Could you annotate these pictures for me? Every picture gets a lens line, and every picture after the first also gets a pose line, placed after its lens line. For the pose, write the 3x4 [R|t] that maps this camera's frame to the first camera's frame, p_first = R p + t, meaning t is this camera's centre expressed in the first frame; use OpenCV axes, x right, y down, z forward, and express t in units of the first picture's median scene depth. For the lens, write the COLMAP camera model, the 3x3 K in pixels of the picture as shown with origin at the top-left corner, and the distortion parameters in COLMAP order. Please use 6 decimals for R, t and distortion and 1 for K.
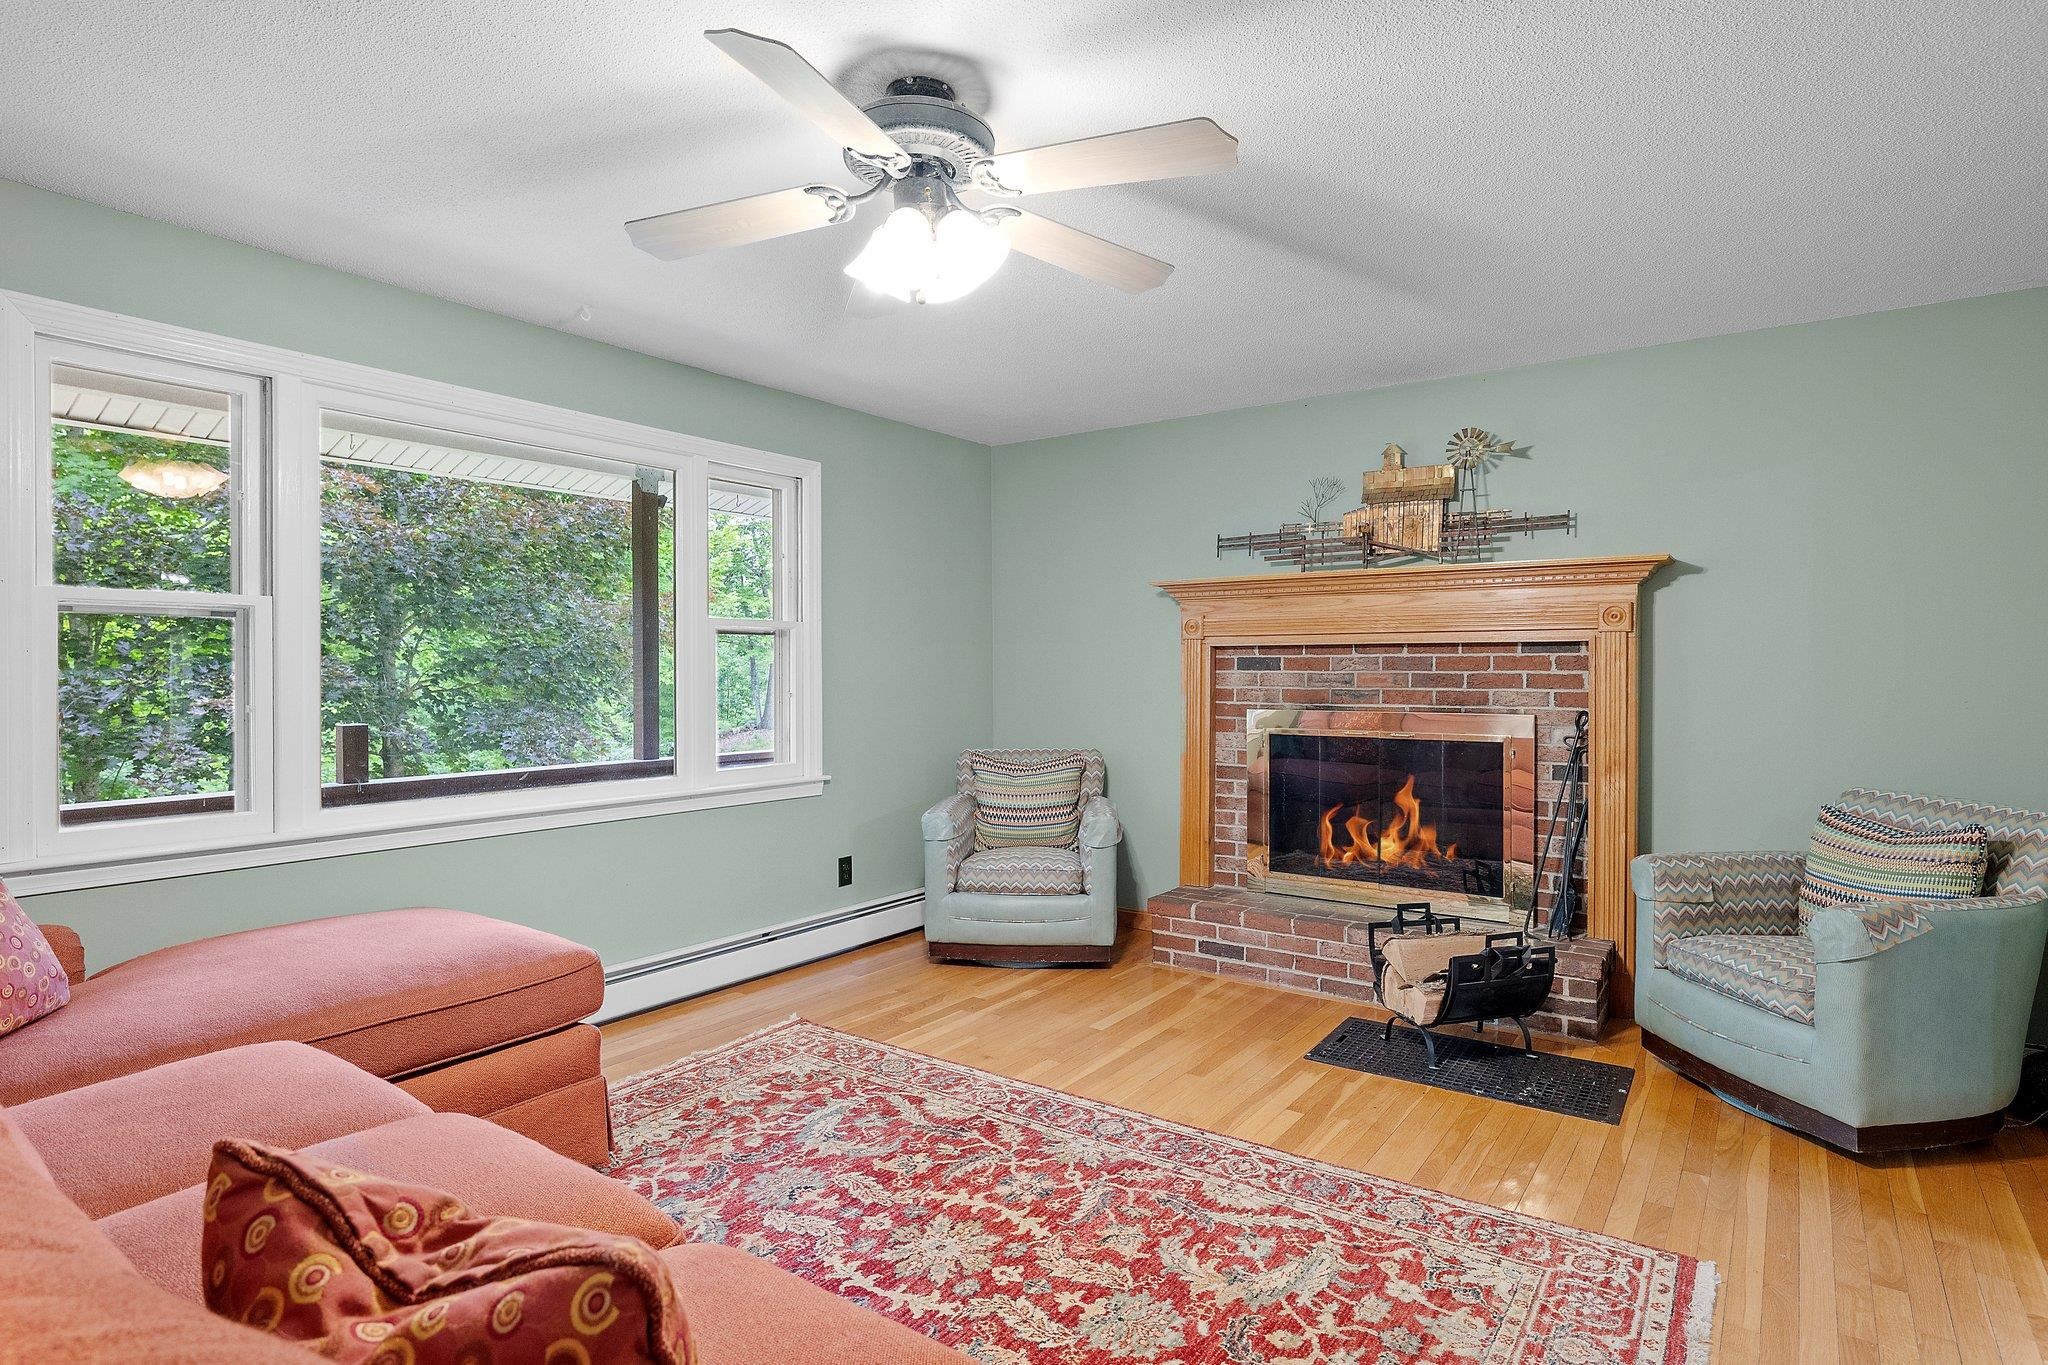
lens RADIAL K [[1051.9, 0, 1024.0], [0, 1051.9, 682.5], [0, 0, 1]] dist [0.000063, 0.000008]
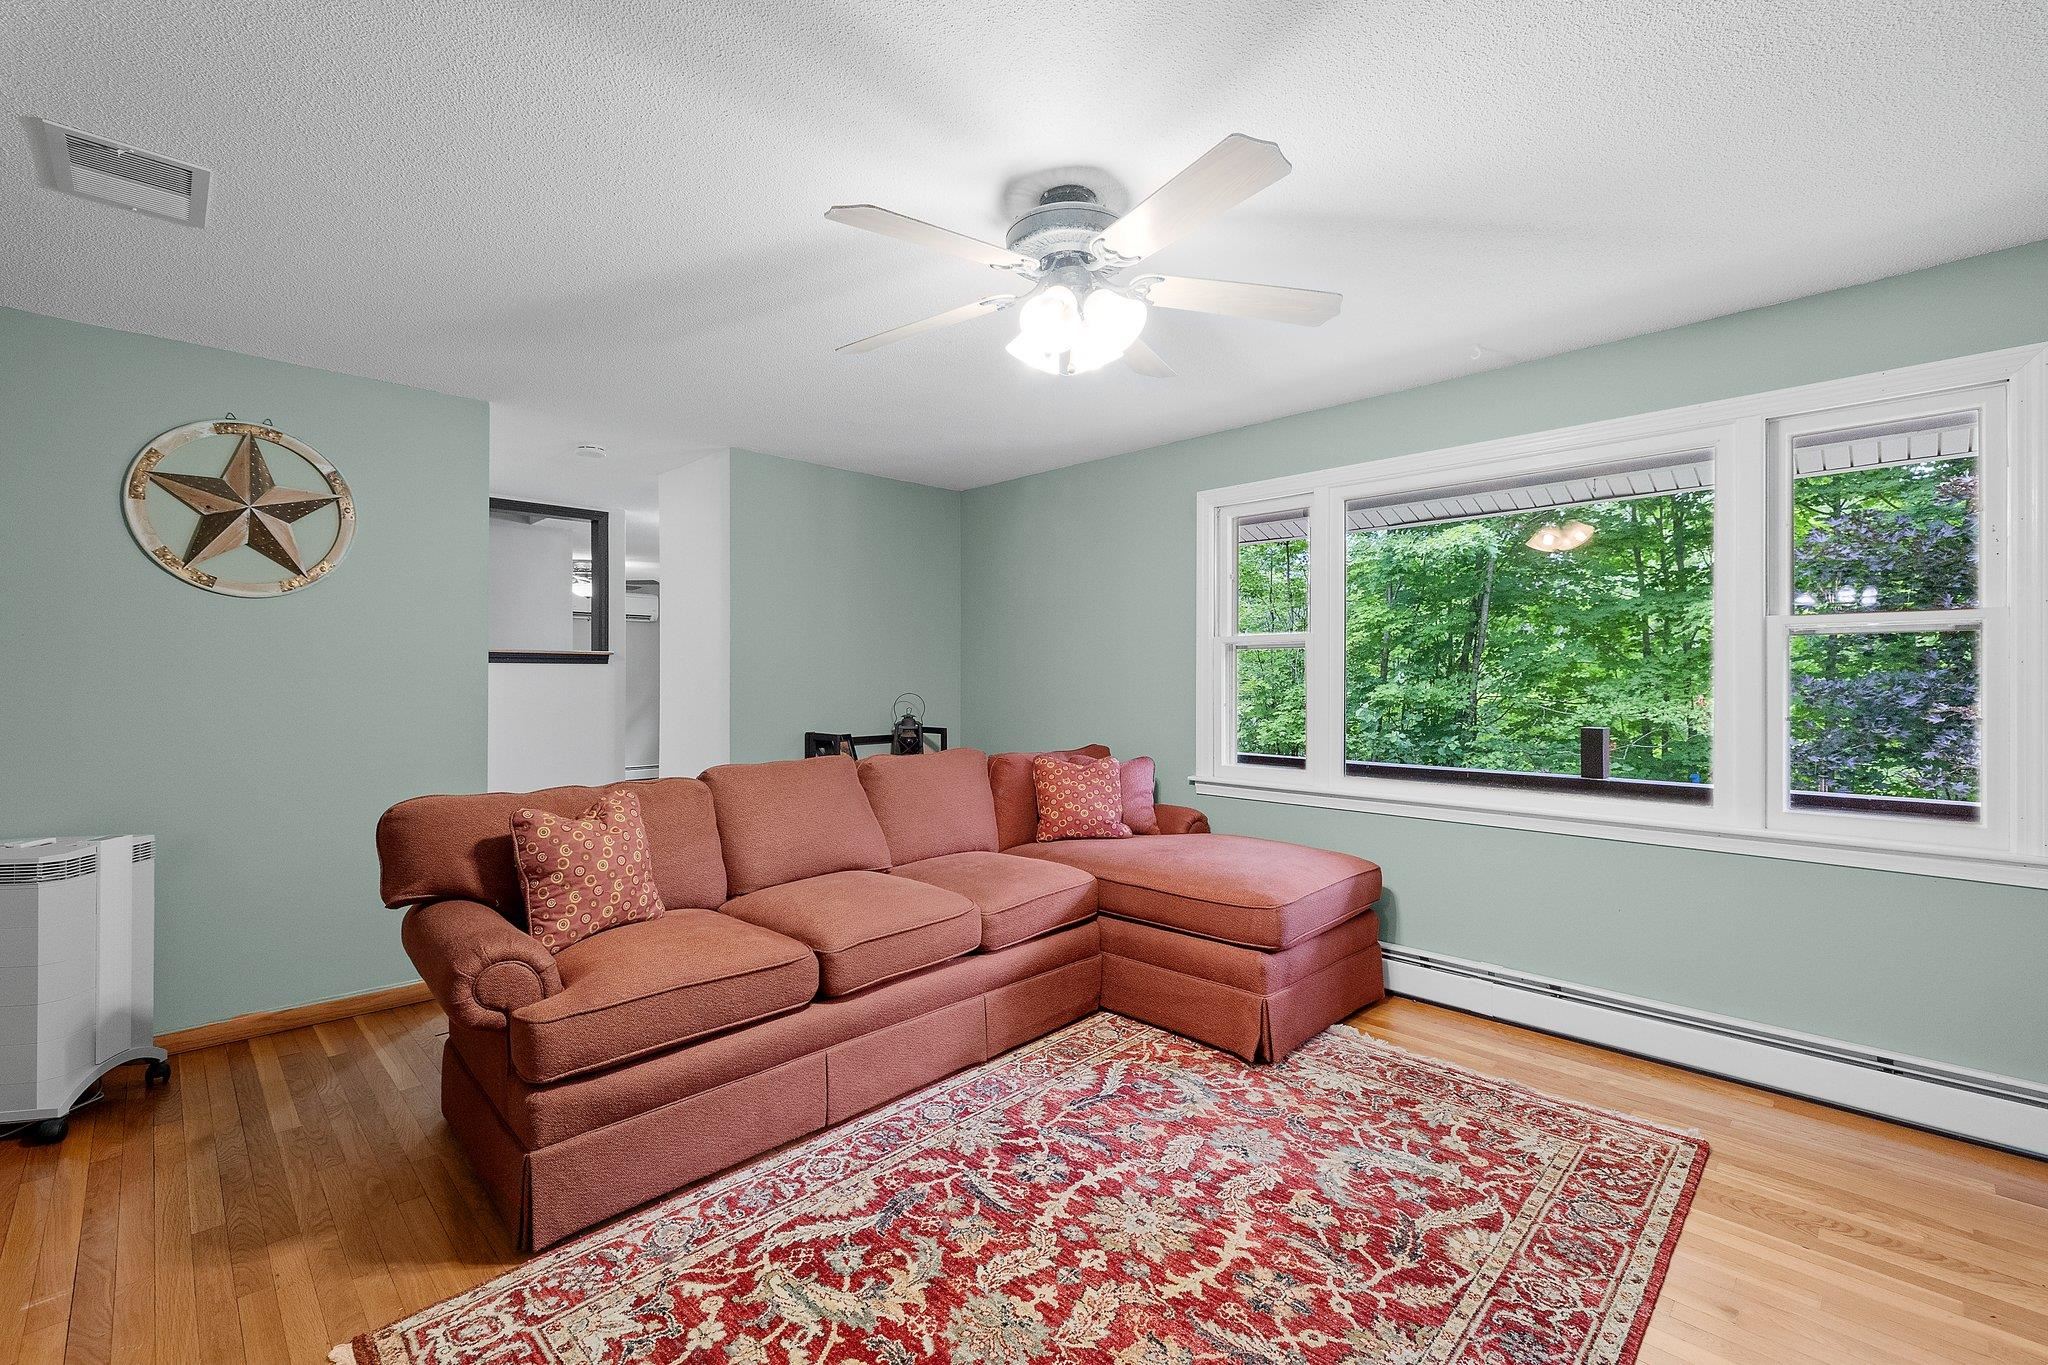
lens RADIAL K [[879.3, 0, 1024.0], [0, 879.3, 682.5], [0, 0, 1]] dist [0.001501, 0.000160]
pose [[-0.159836, 0.001062, -0.987143, 0.680571], [-0.012547, 0.999916, 0.003107, -0.010205], [0.987064, 0.012883, -0.159810, 0.844248]]
